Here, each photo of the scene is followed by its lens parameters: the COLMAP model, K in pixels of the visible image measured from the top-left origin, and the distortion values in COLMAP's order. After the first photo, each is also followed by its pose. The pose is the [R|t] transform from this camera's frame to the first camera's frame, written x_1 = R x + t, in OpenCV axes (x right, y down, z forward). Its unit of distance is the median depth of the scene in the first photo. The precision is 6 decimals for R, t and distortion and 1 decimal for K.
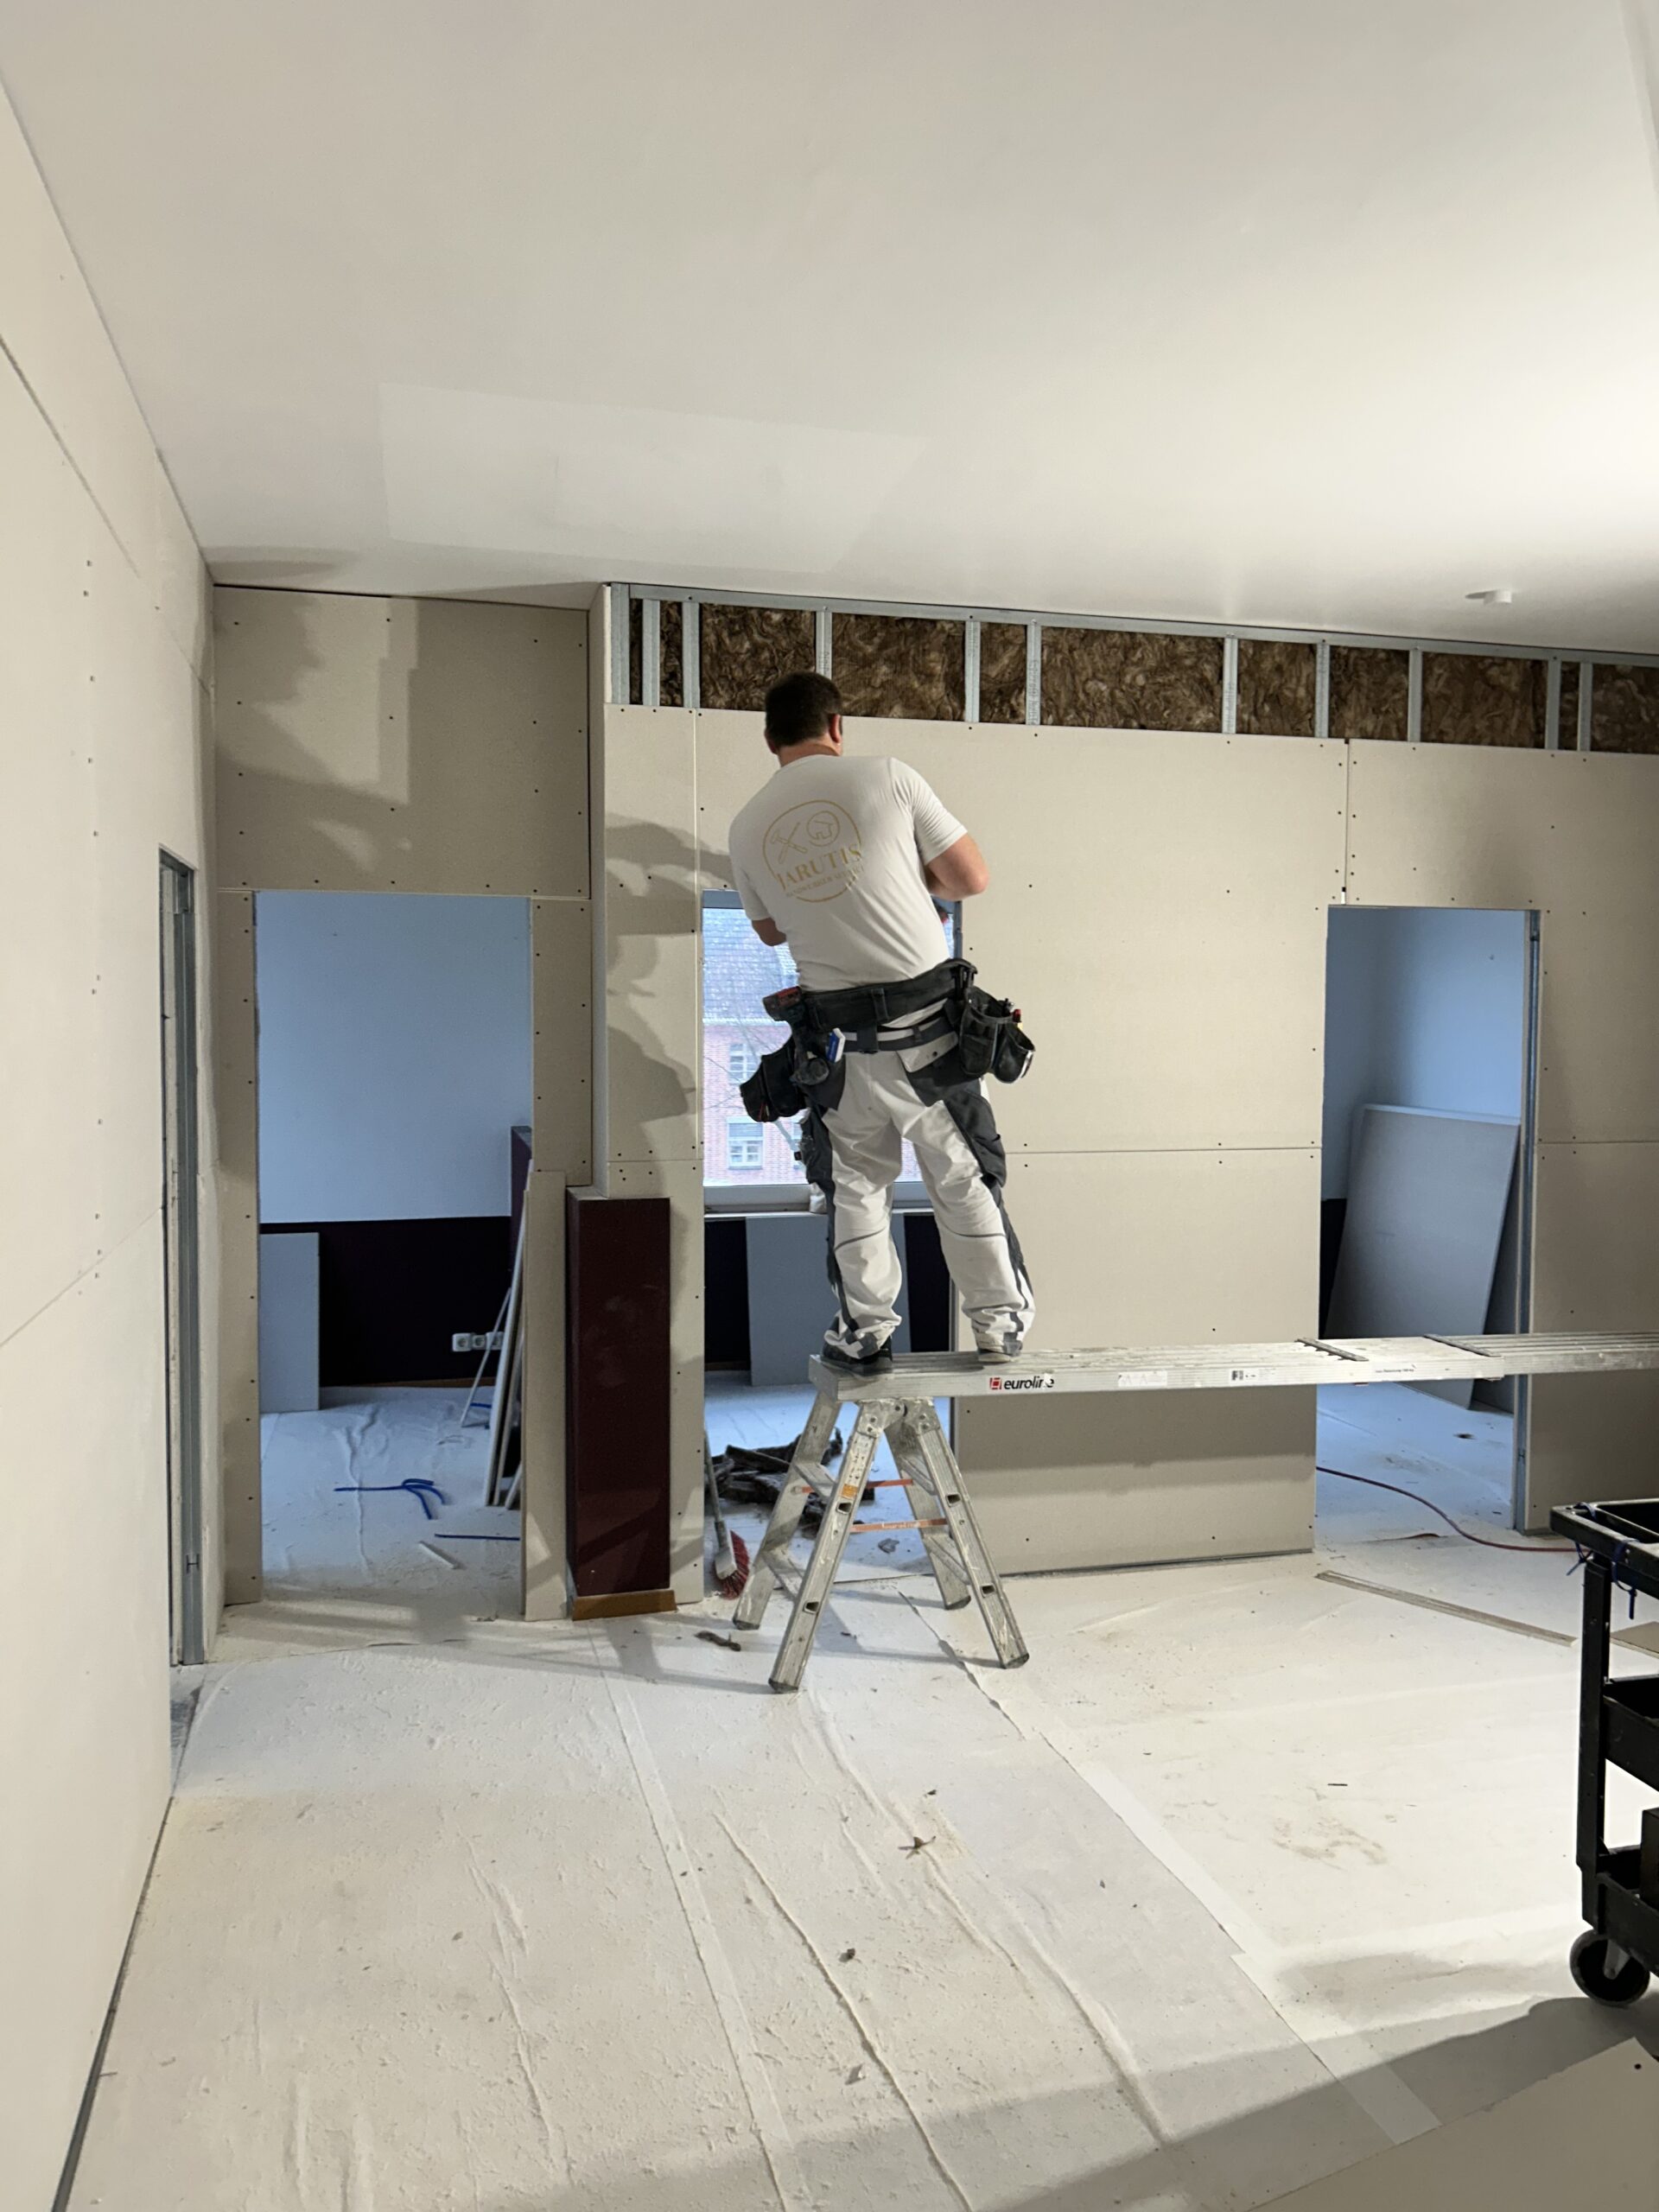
lens RADIAL K [[1679.5, 0, 831.4], [0, 1679.5, 1109.9], [0, 0, 1]] dist [0.001060, 0.001109]
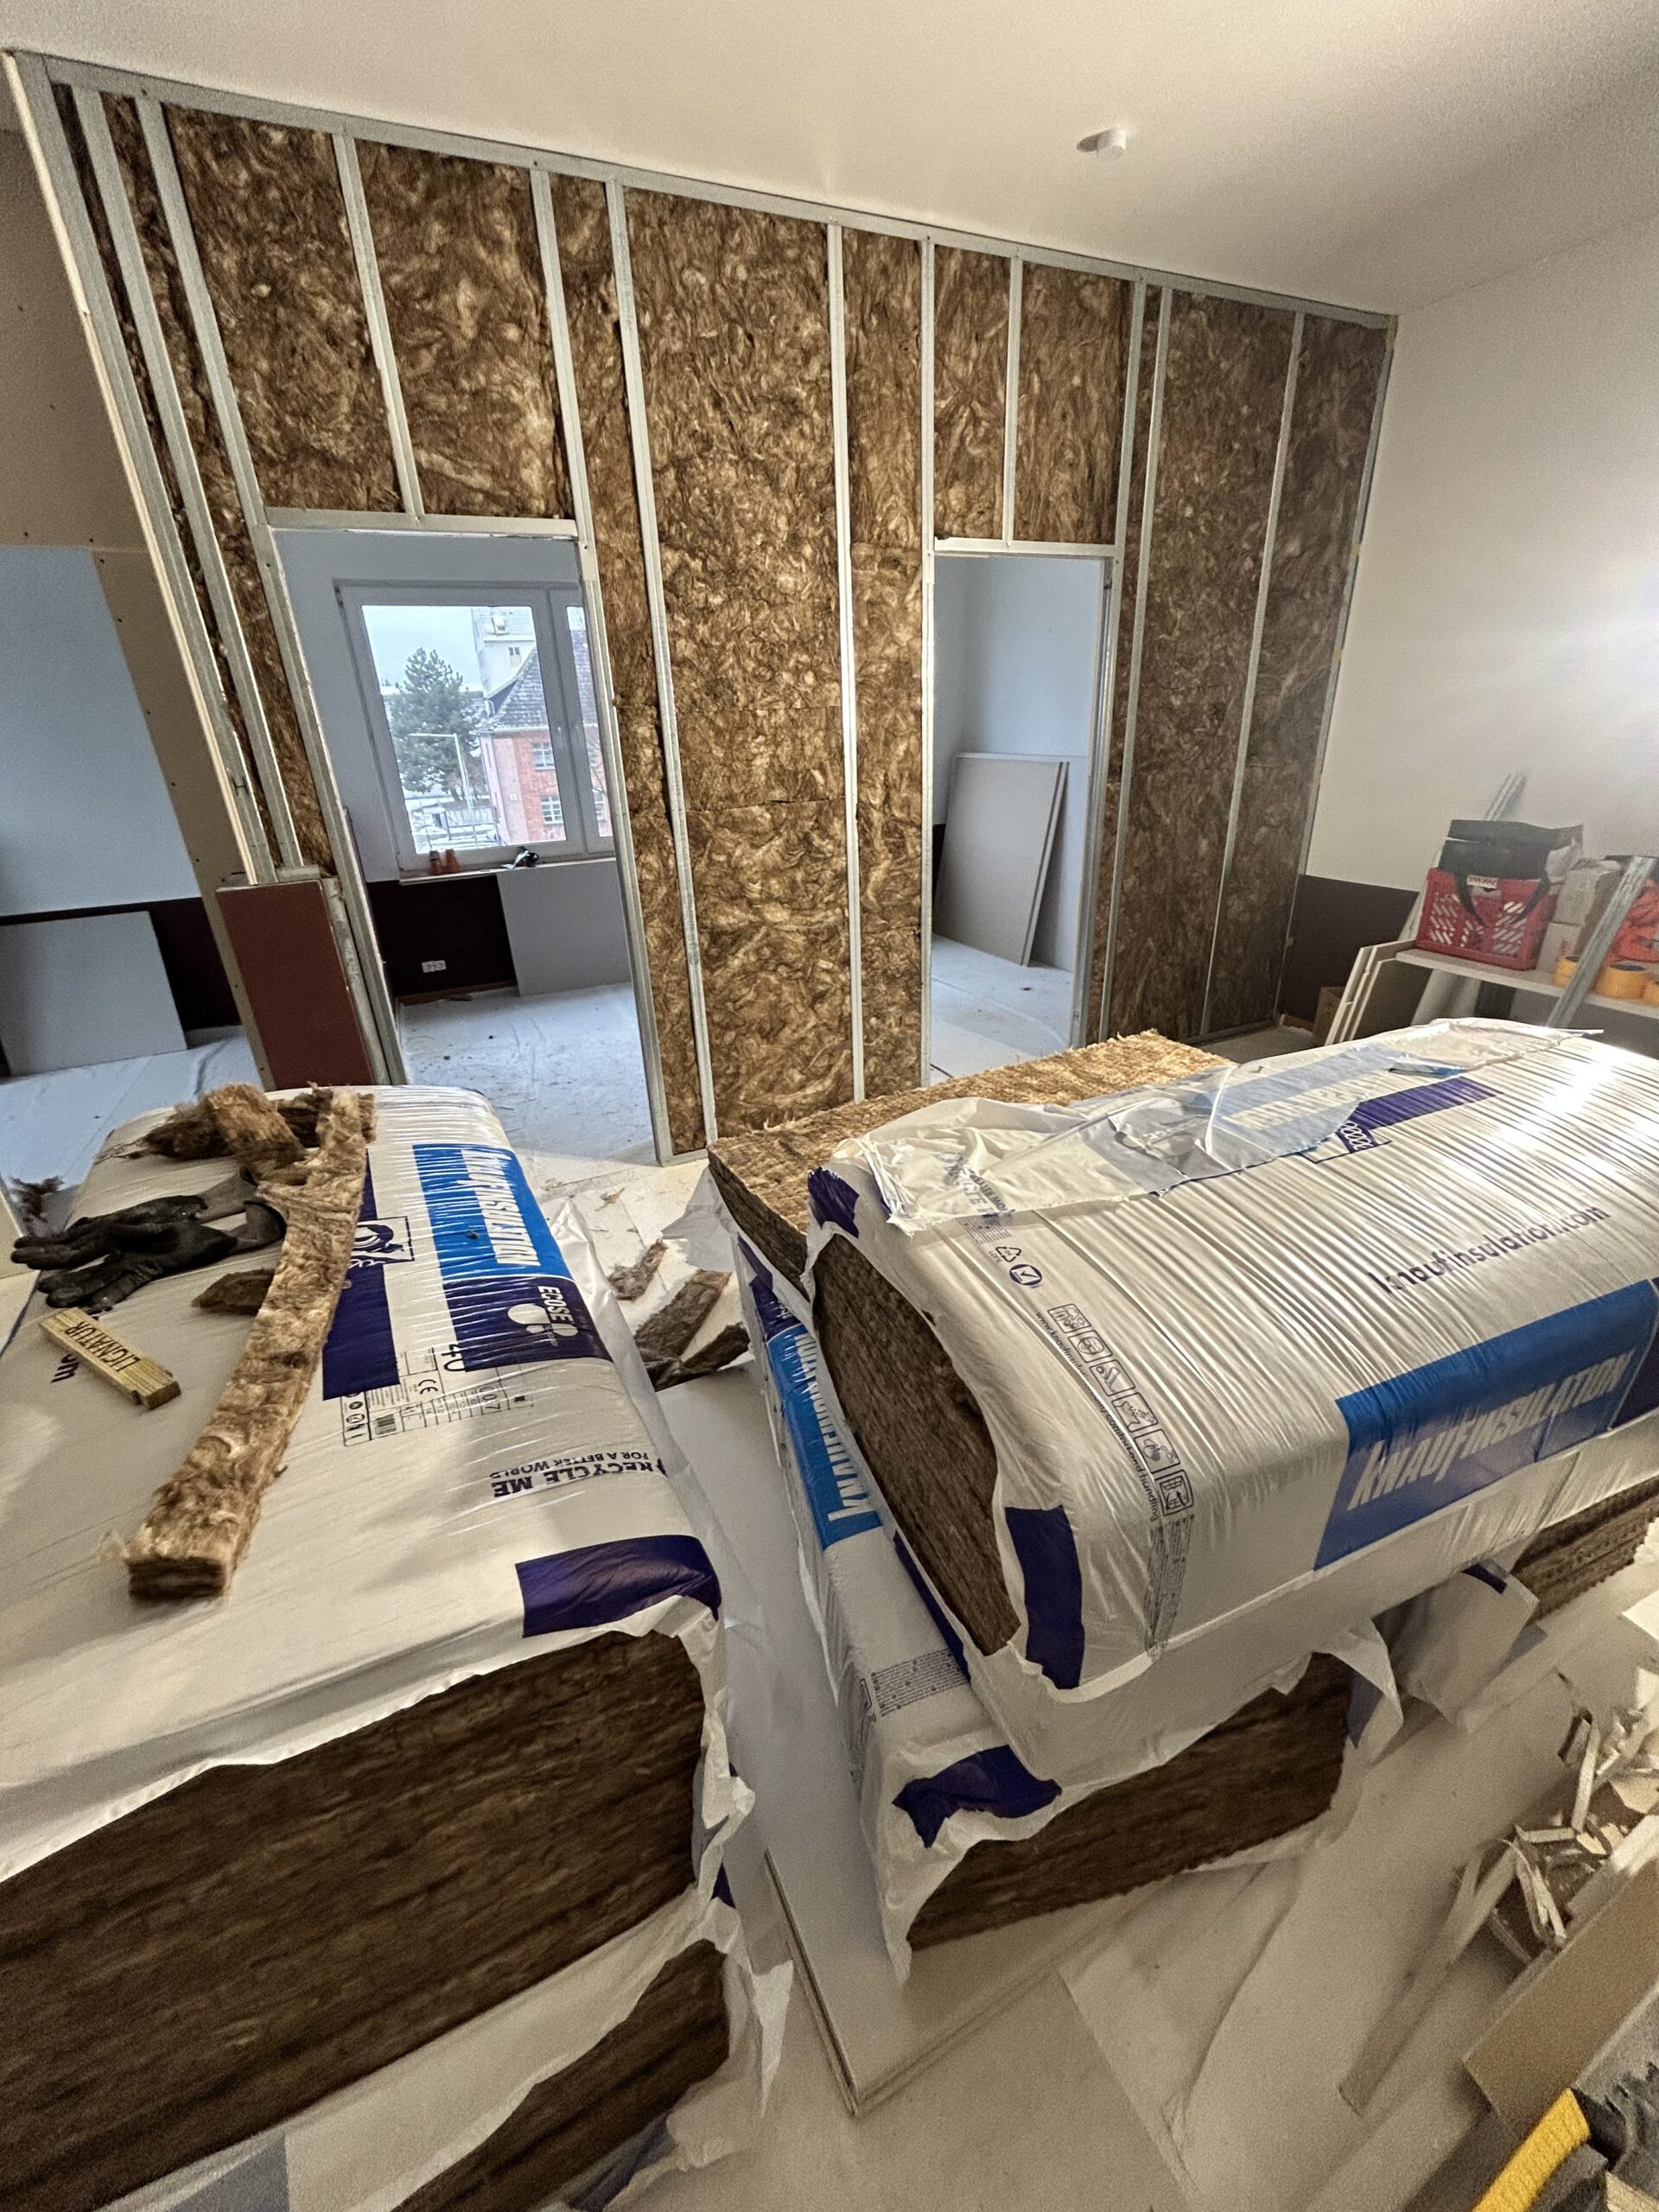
lens RADIAL K [[884.3, 0, 845.1], [0, 884.3, 1110.6], [0, 0, 1]] dist [-0.012862, -0.000573]
pose [[0.978375, -0.119841, 0.168586, 0.102542], [0.052407, 0.932081, 0.358439, 0.008741], [-0.200091, -0.341853, 0.918205, 0.381614]]
